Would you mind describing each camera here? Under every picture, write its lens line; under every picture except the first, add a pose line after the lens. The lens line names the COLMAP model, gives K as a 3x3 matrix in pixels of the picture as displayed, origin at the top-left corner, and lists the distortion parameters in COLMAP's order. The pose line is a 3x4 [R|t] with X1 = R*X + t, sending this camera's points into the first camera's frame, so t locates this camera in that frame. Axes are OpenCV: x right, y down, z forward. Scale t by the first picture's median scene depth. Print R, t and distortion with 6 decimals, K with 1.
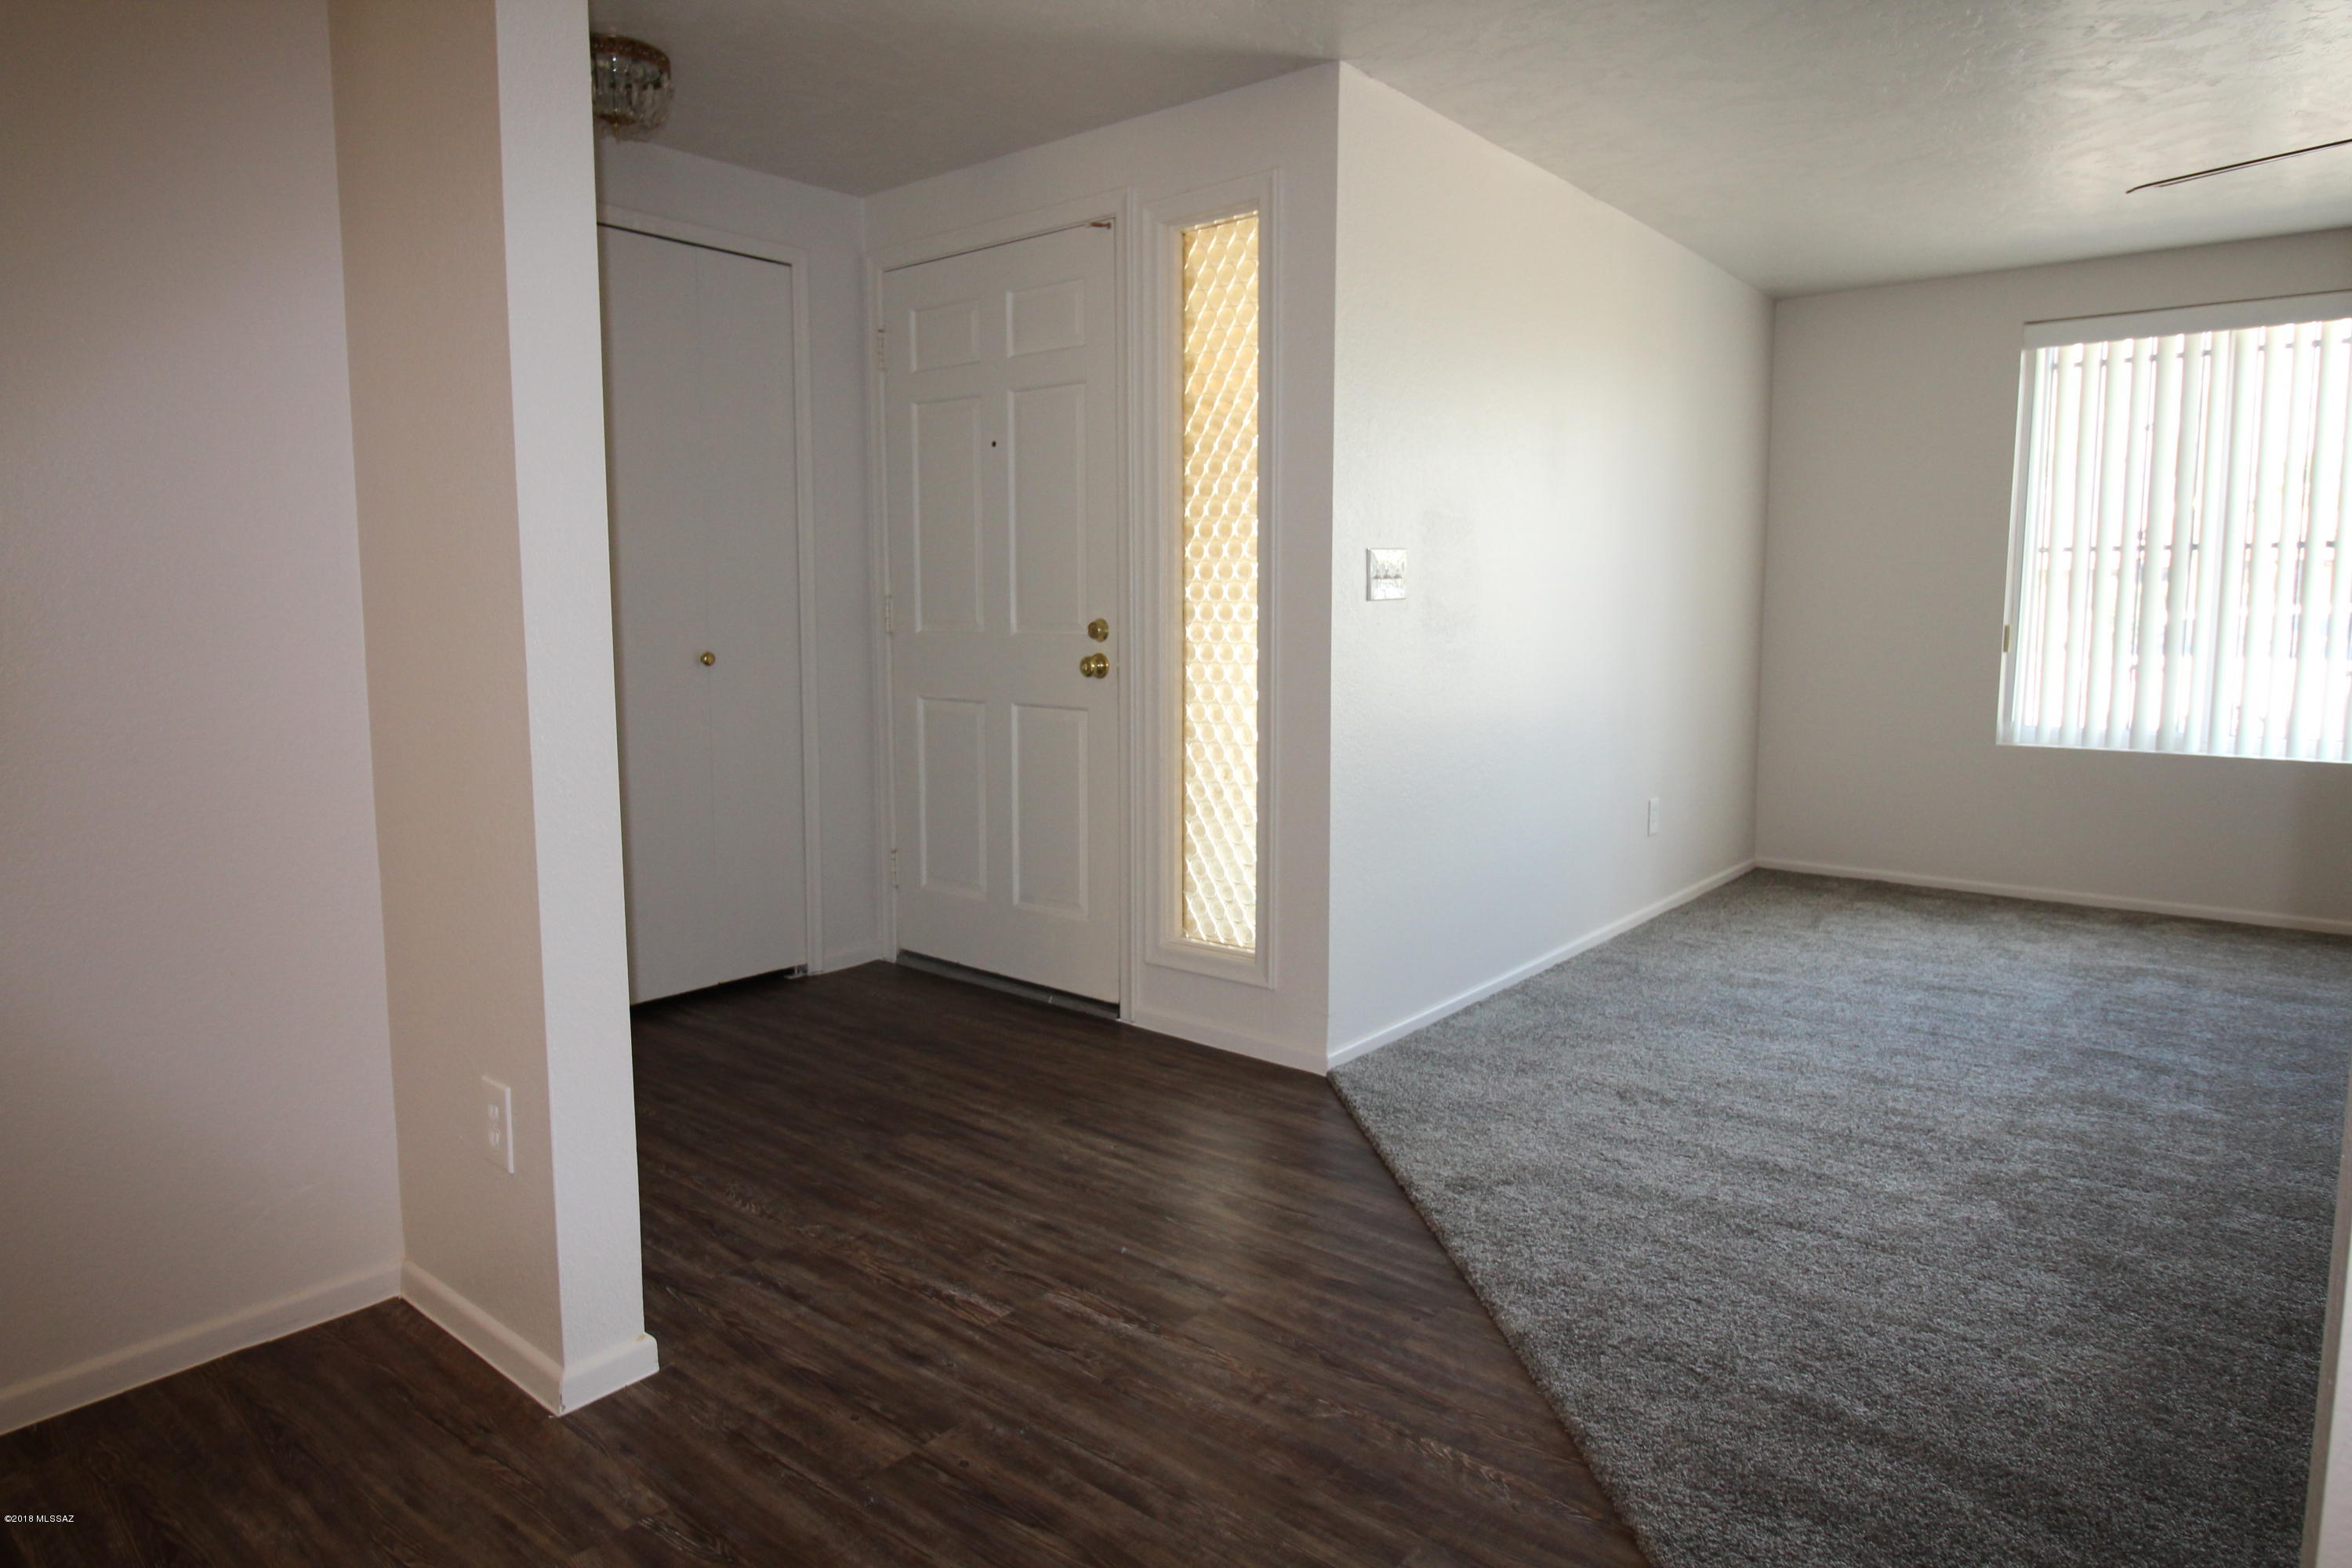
lens RADIAL K [[1399.2, 0, 1177.2], [0, 1399.2, 749.9], [0, 0, 1]] dist [0.014356, -0.017388]
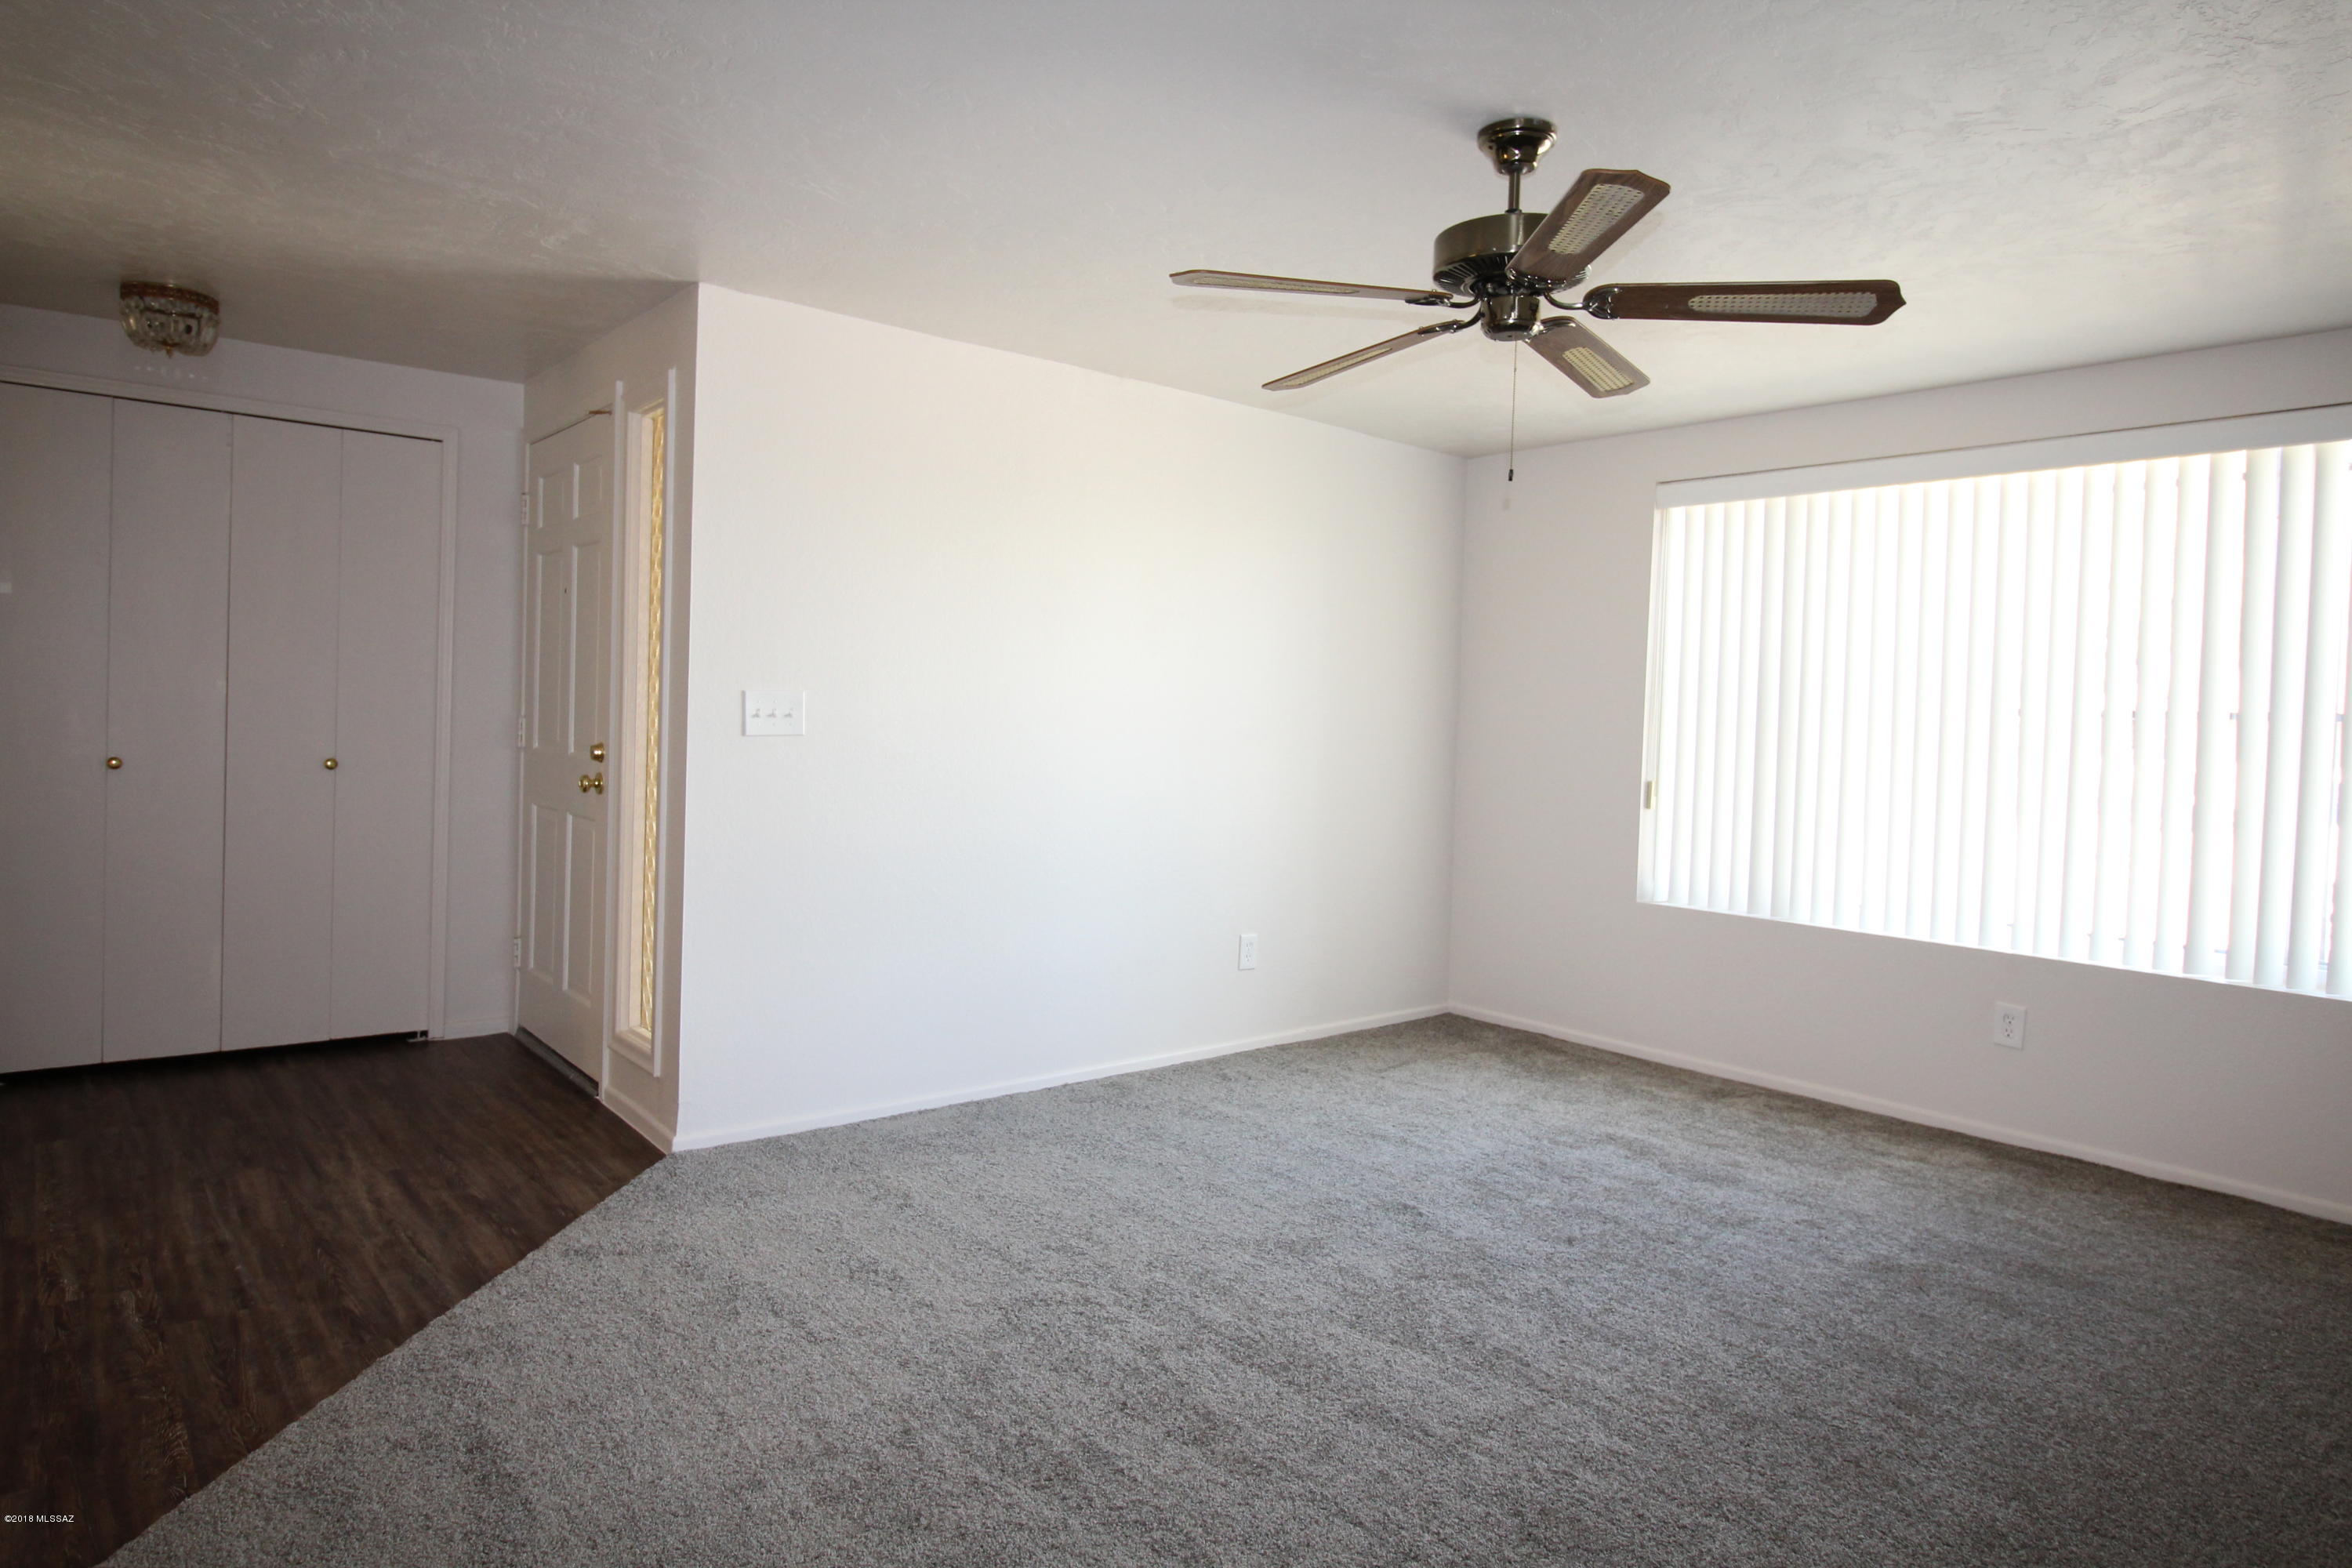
lens RADIAL K [[1399.2, 0, 1177.2], [0, 1399.2, 749.9], [0, 0, 1]] dist [0.014356, -0.017388]
pose [[0.980459, 0.037119, -0.193188, 0.689600], [-0.053198, 0.995476, -0.078718, -0.023770], [0.189392, 0.087457, 0.977999, -0.044653]]
